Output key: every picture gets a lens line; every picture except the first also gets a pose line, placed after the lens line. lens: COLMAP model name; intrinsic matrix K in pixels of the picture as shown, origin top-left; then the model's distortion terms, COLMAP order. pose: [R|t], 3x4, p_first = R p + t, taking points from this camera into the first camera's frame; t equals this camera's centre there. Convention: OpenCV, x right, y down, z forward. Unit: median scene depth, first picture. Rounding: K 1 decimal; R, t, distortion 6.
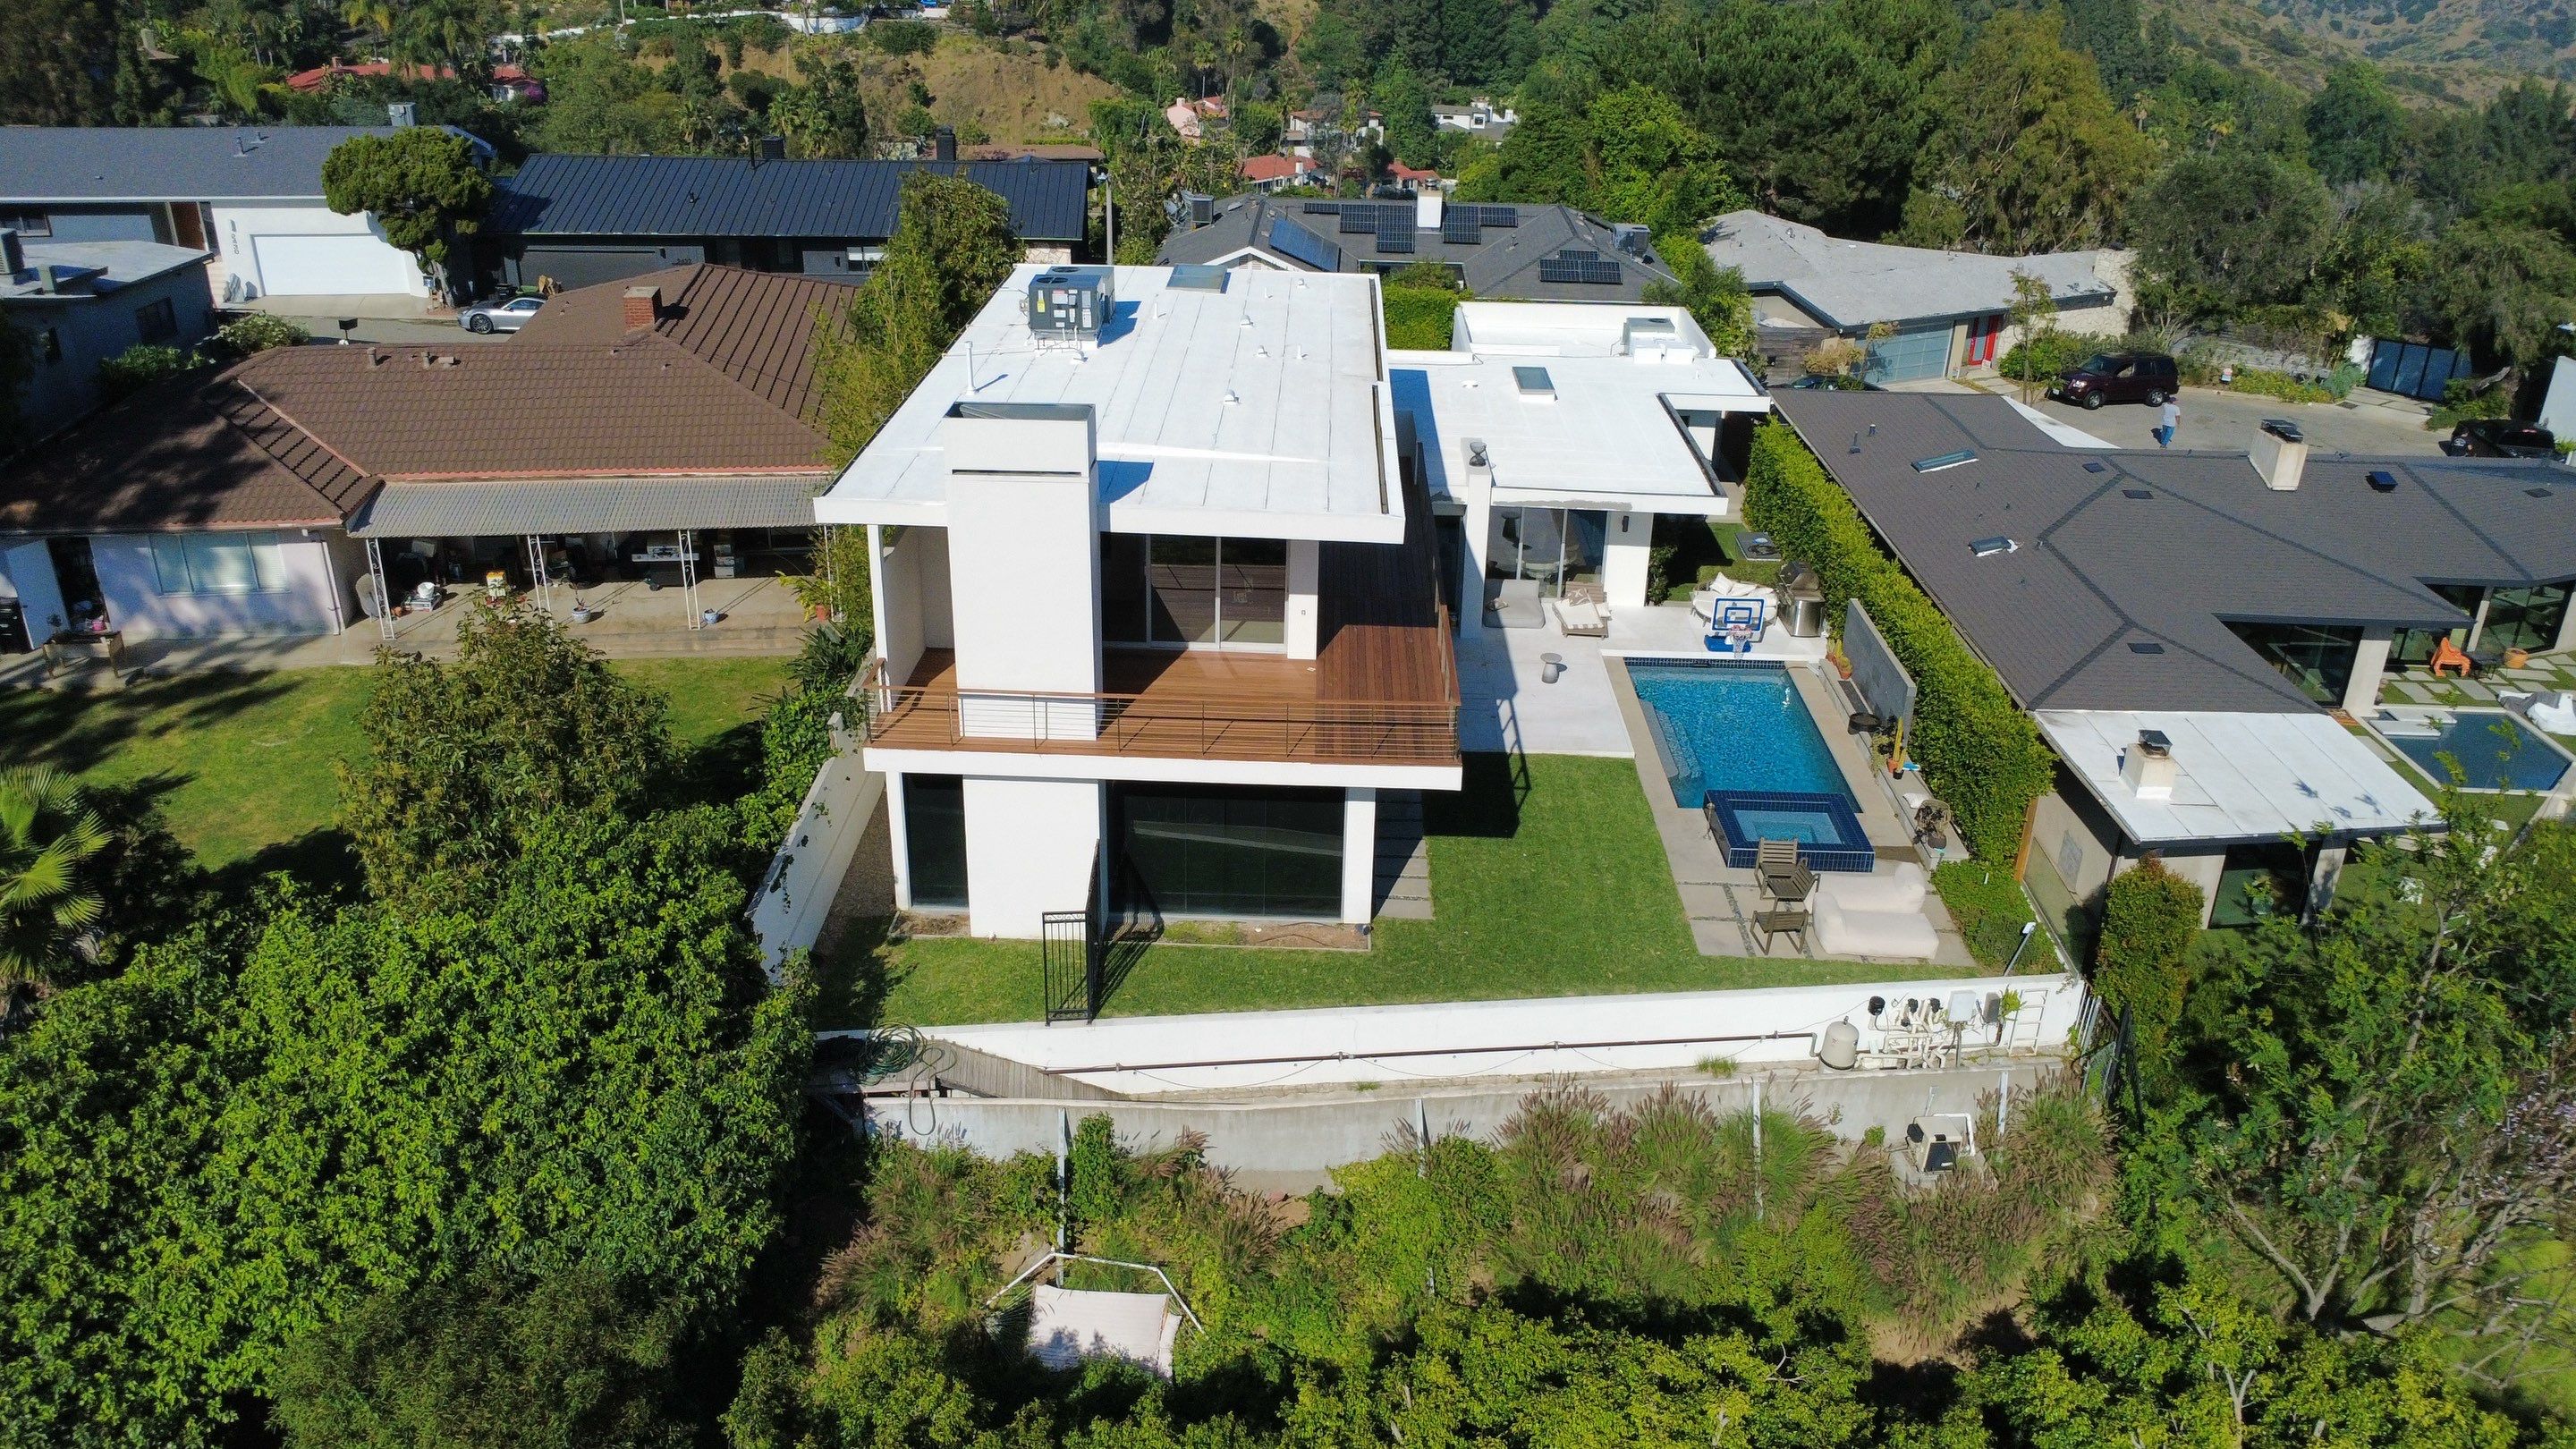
lens RADIAL K [[1872.4, 0, 1288.0], [0, 1872.4, 724.5], [0, 0, 1]] dist [-0.000408, 0.003886]
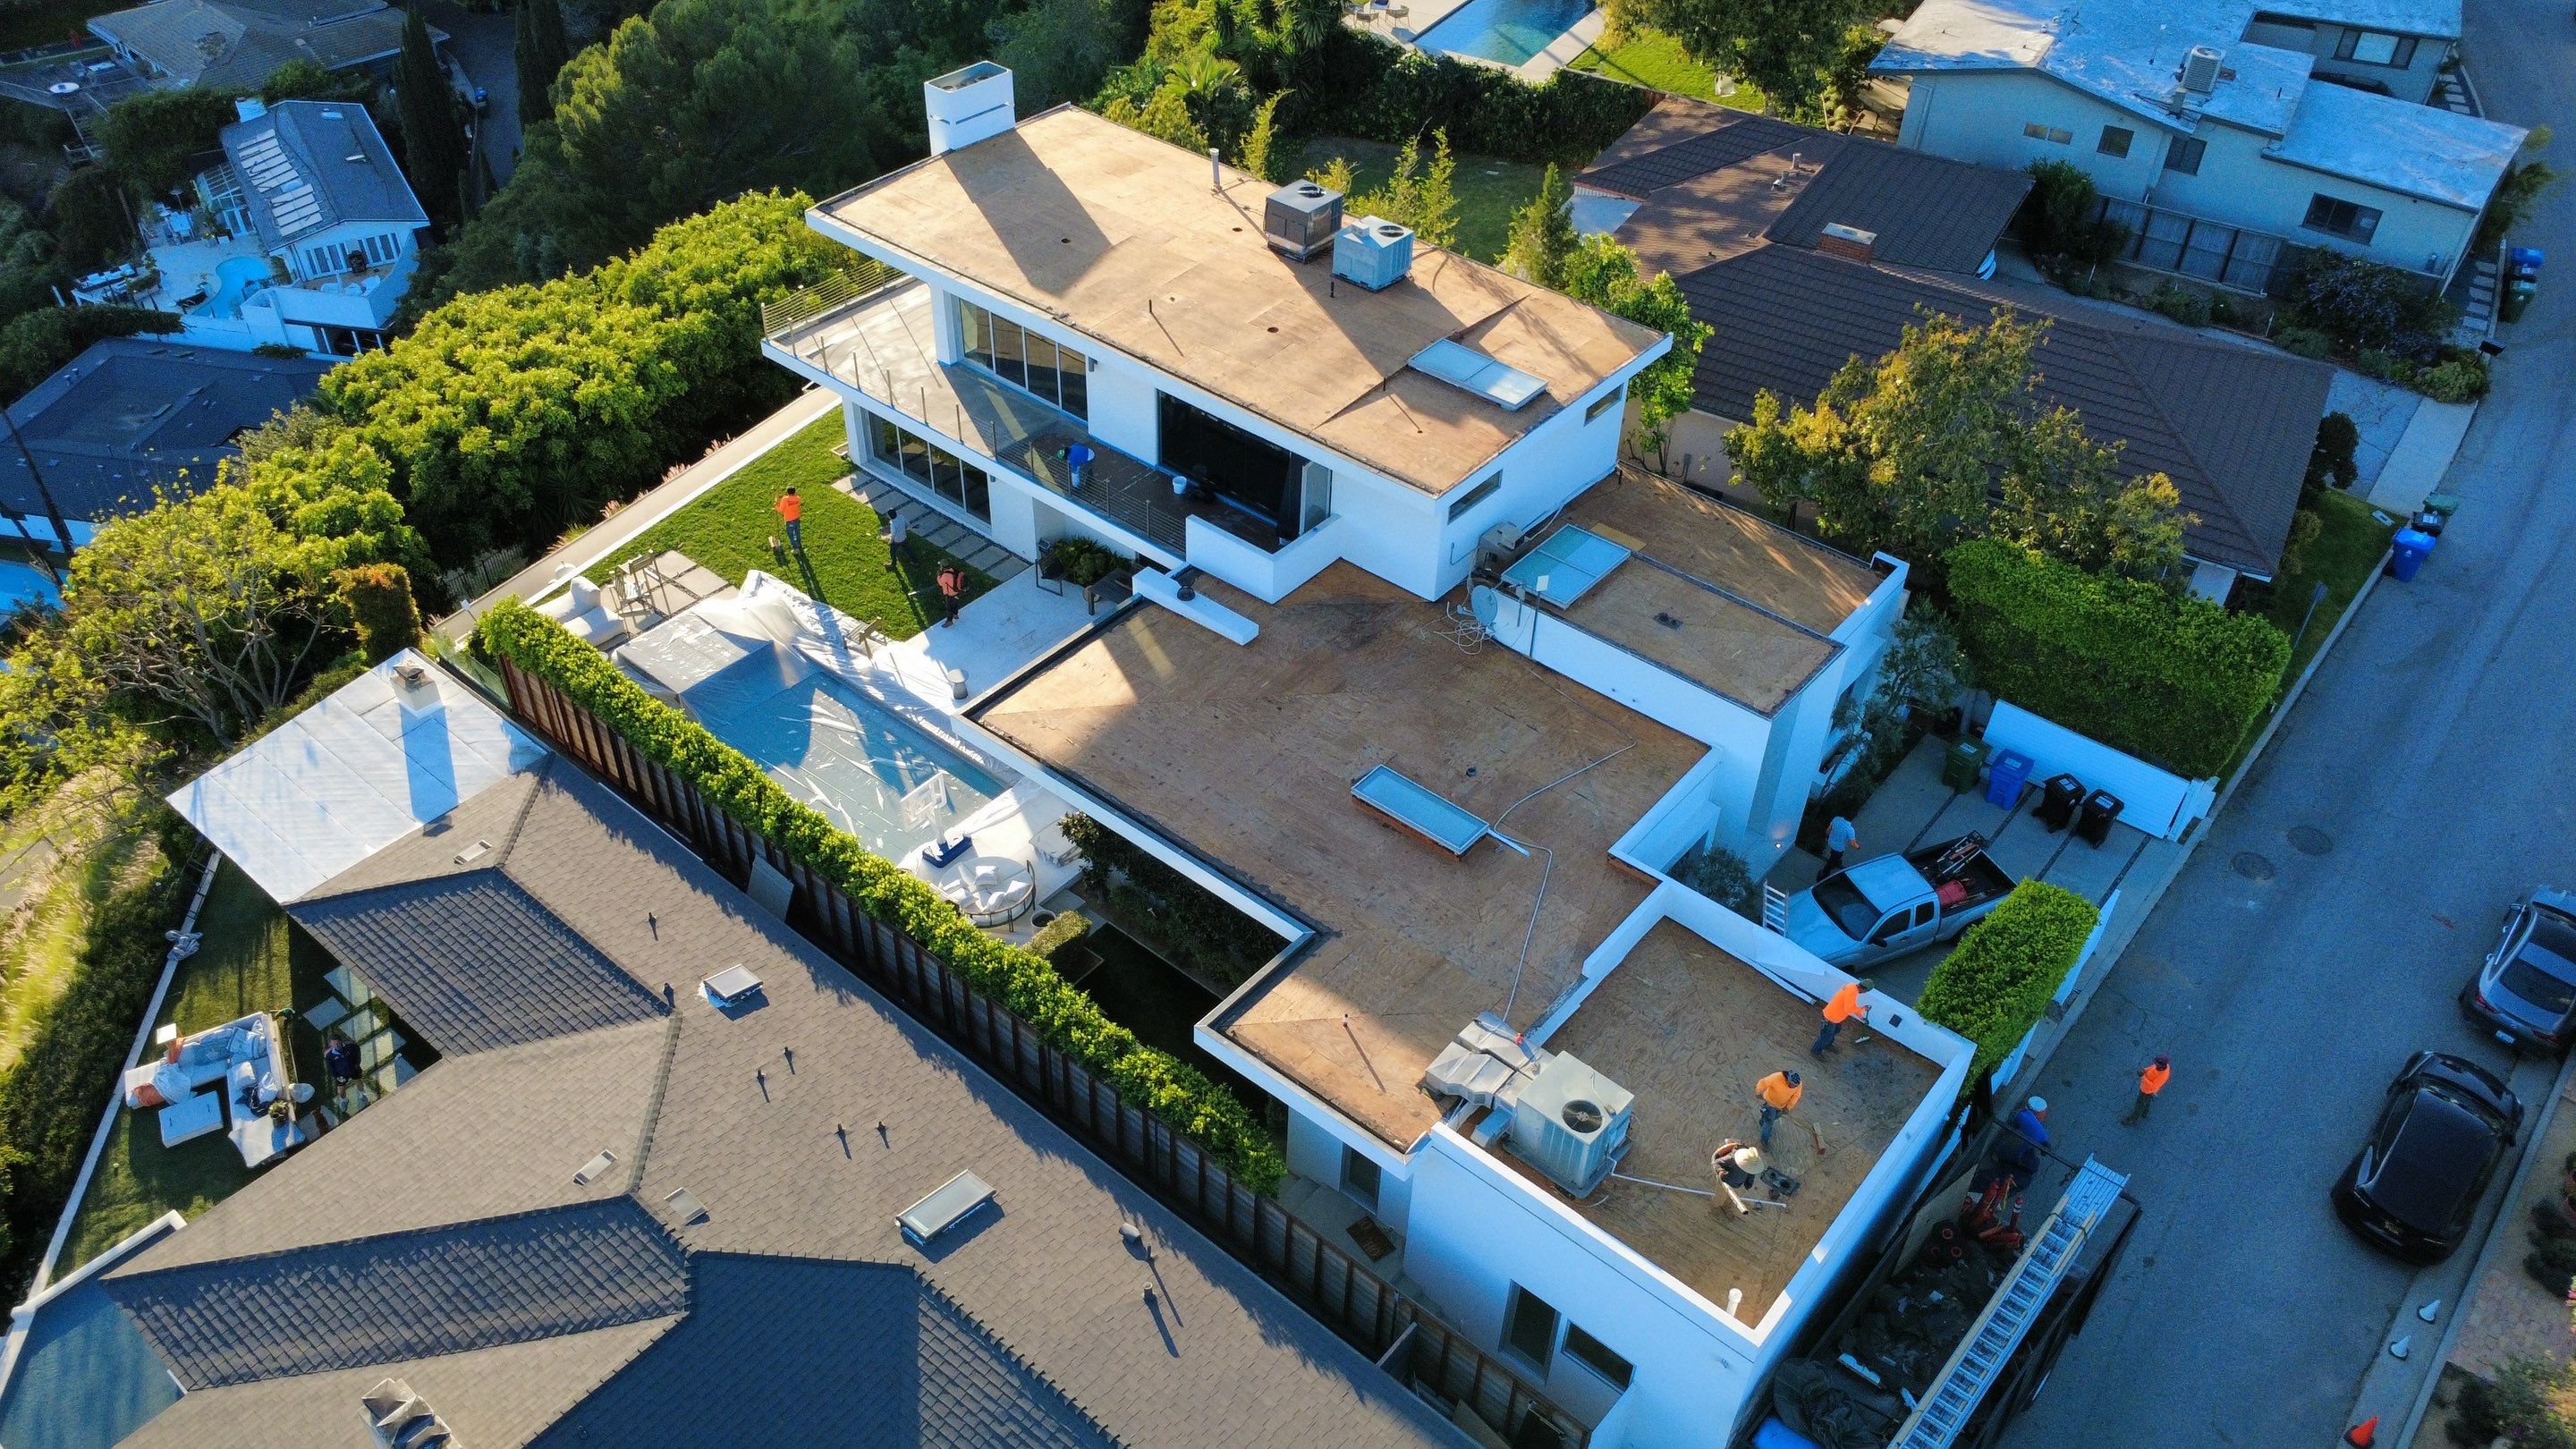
lens RADIAL K [[1872.4, 0, 1288.0], [0, 1872.4, 724.5], [0, 0, 1]] dist [-0.000408, 0.003886]
pose [[-0.619454, 0.477204, -0.623340, 0.646232], [-0.361871, 0.531062, 0.766174, -0.797166], [0.696653, 0.700179, -0.156282, 1.174897]]
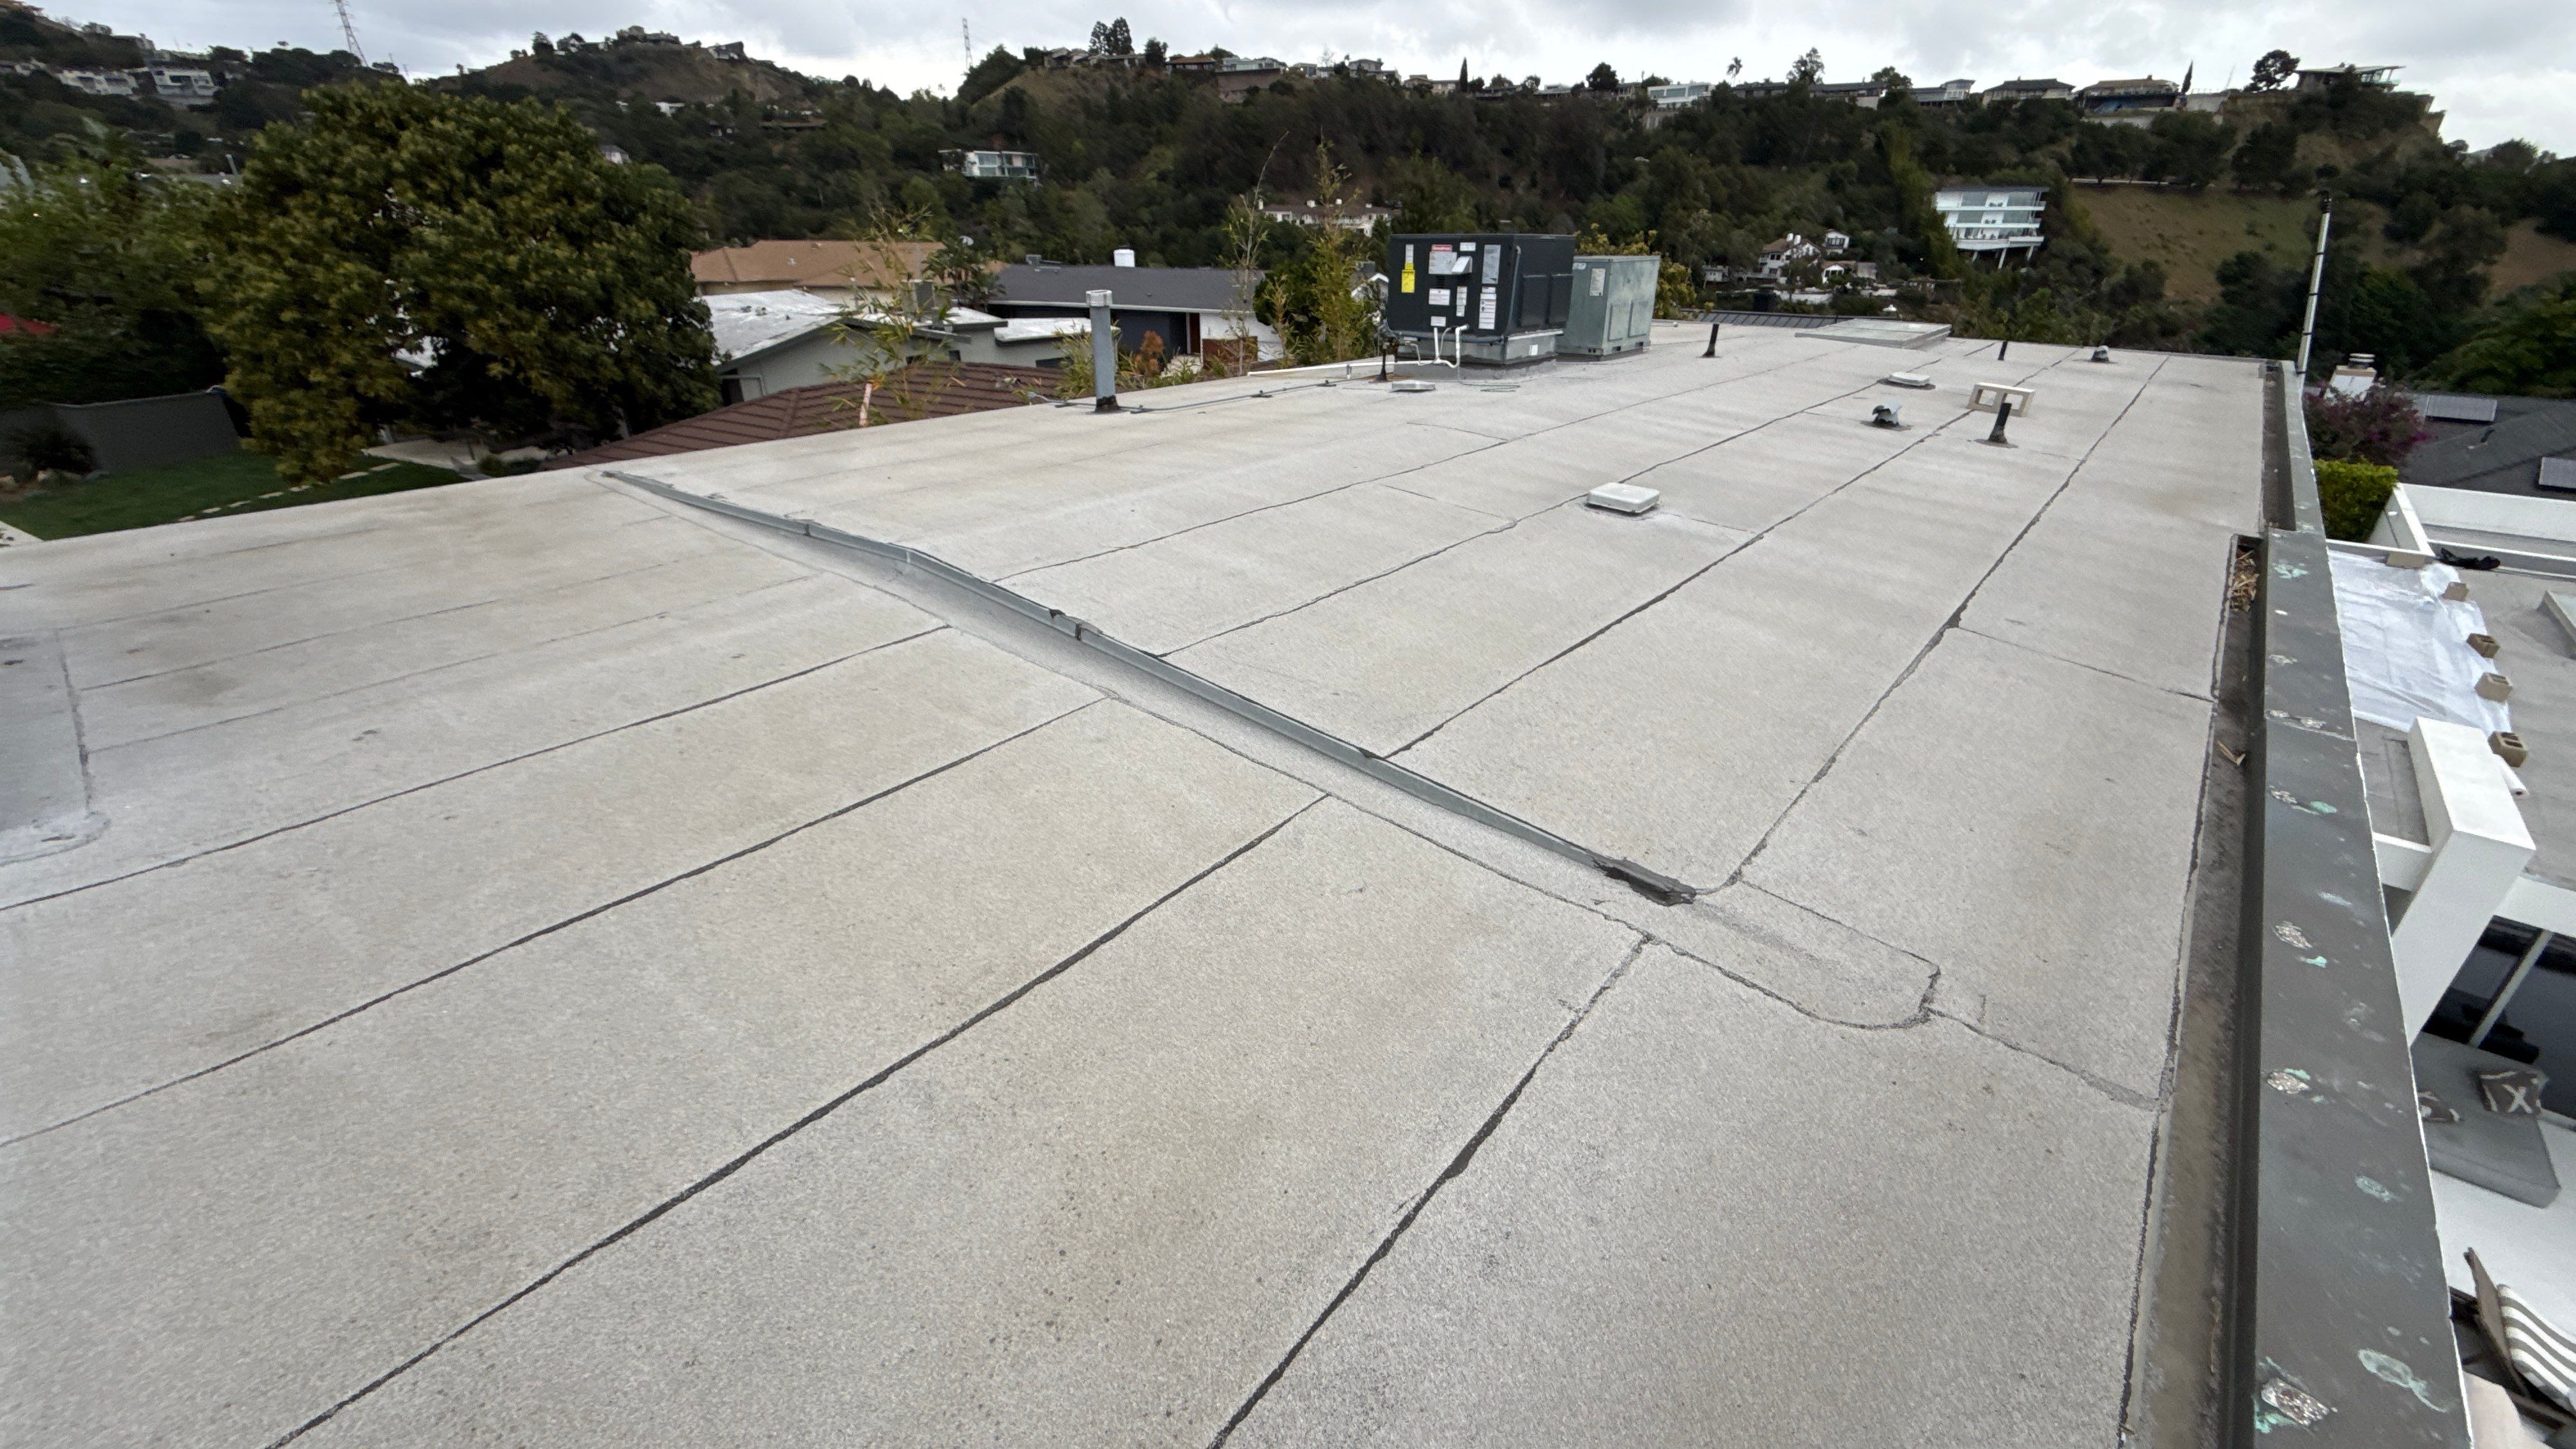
lens RADIAL K [[1022.6, 0, 1296.8], [0, 1022.6, 720.6], [0, 0, 1]] dist [-0.001498, 0.000481]
pose [[0.776775, 0.259548, -0.573809, 0.025025], [-0.250483, 0.963286, 0.096635, -0.108550], [0.577823, 0.068666, 0.813268, 0.643754]]
